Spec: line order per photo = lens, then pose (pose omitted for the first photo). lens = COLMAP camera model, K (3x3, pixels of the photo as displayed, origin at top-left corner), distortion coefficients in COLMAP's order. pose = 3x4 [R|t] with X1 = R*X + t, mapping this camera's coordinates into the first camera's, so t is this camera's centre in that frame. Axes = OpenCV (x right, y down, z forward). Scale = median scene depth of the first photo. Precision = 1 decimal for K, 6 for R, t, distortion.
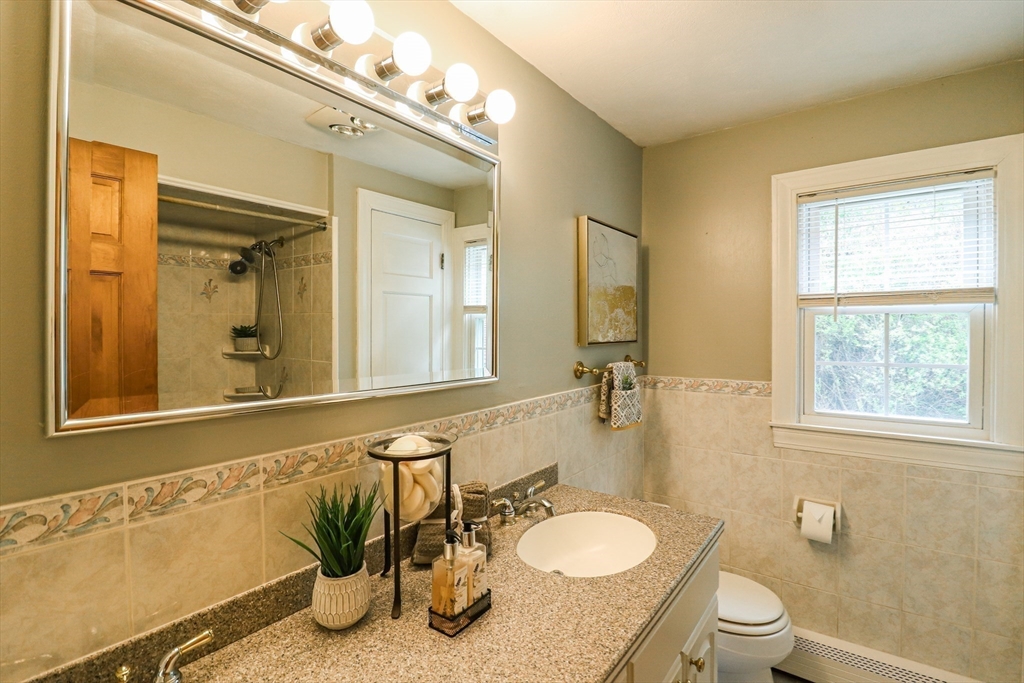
lens RADIAL K [[488.0, 0, 508.2], [0, 488.0, 335.3], [0, 0, 1]] dist [-0.008282, -0.007403]
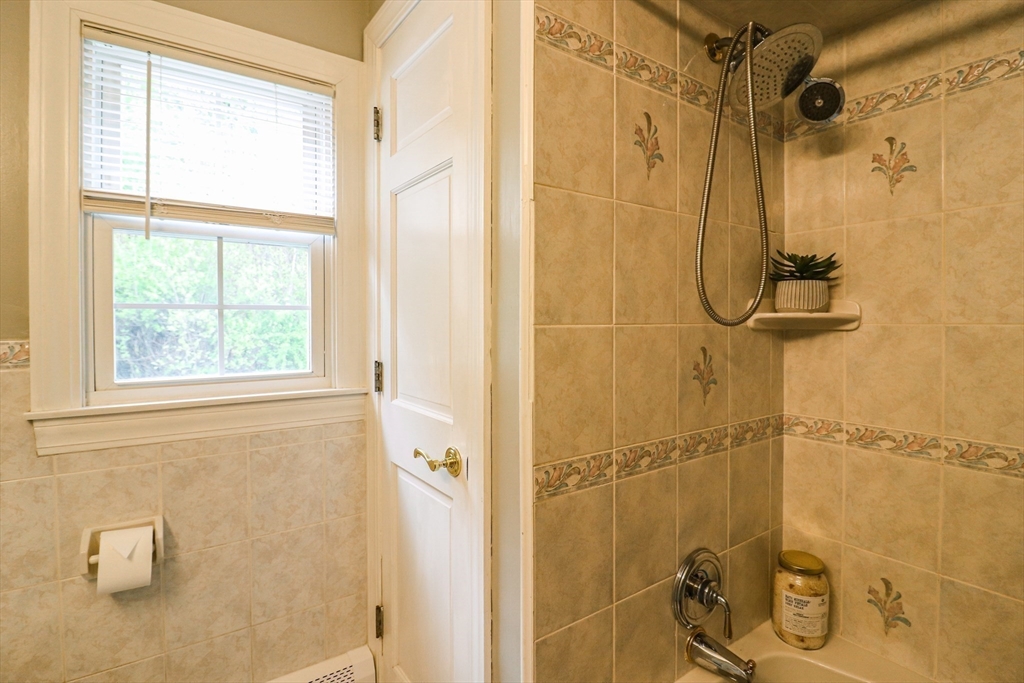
lens RADIAL K [[488.0, 0, 528.2], [0, 488.0, 330.3], [0, 0, 1]] dist [-0.008282, -0.007403]
pose [[0.284646, -0.010336, 0.958577, 0.198299], [0.011932, 0.999903, 0.007239, 0.094585], [-0.958558, 0.009377, 0.284742, 0.330402]]
